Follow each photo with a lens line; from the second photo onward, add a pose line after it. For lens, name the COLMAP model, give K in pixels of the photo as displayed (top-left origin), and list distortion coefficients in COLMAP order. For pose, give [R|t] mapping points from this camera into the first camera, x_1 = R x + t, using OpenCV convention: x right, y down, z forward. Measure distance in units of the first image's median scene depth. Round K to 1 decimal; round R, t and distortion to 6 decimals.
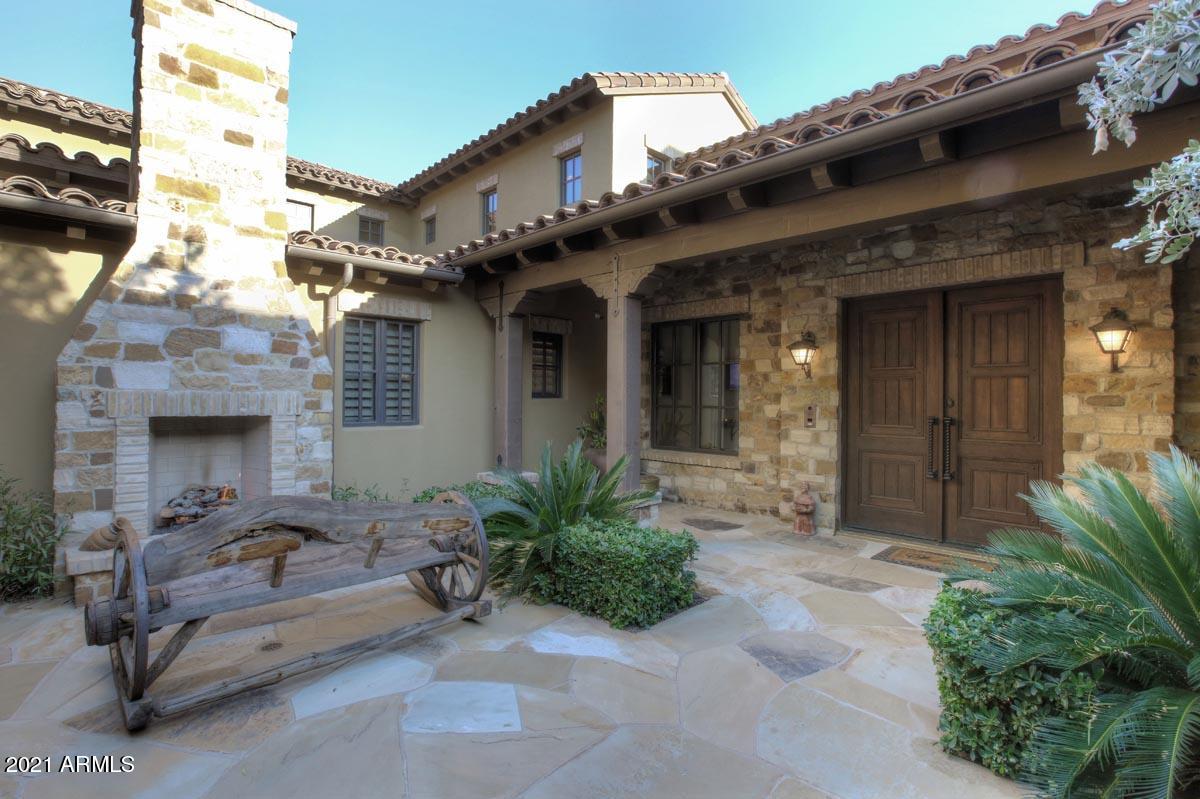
lens RADIAL K [[555.2, 0, 600.0], [0, 555.2, 399.5], [0, 0, 1]] dist [0.000787, 0.000037]
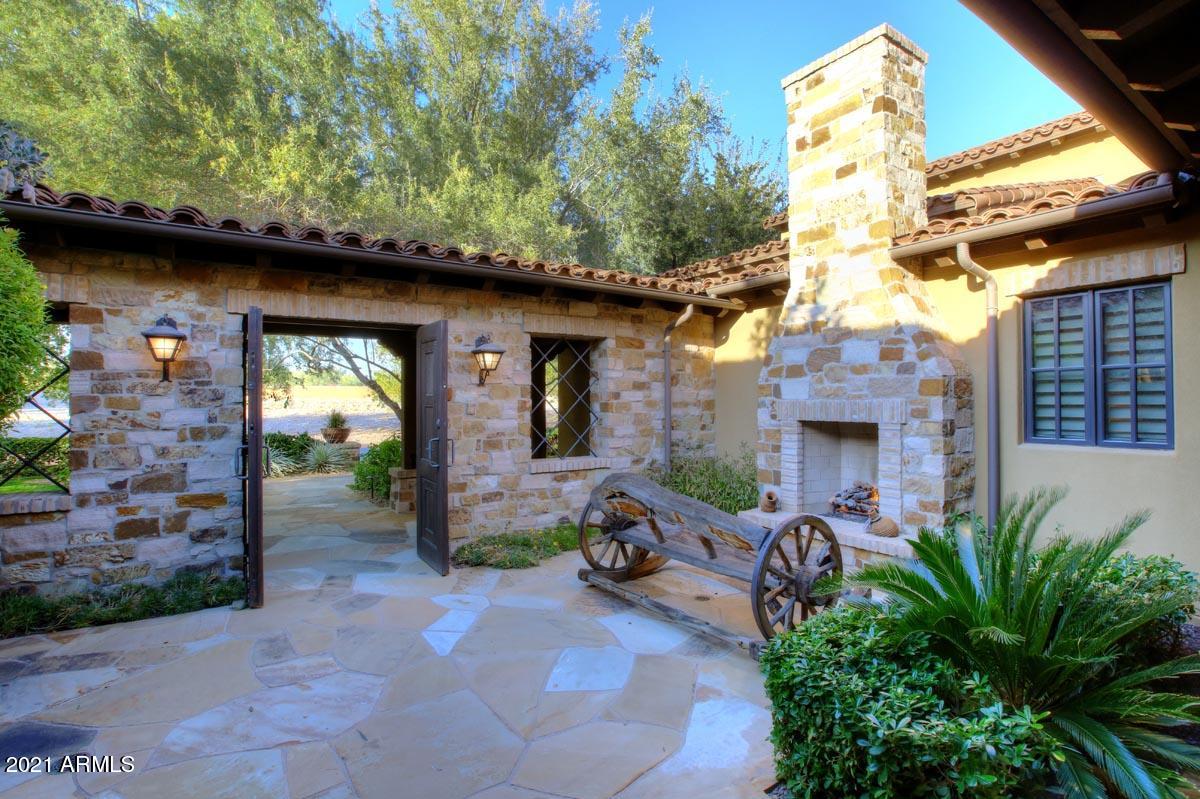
lens RADIAL K [[580.6, 0, 600.0], [0, 580.6, 399.5], [0, 0, 1]] dist [-0.003179, -0.000389]
pose [[-0.166841, -0.011820, -0.985913, 0.580373], [-0.002134, 0.999930, -0.011627, -0.000647], [0.985982, 0.000164, -0.166854, 0.731448]]
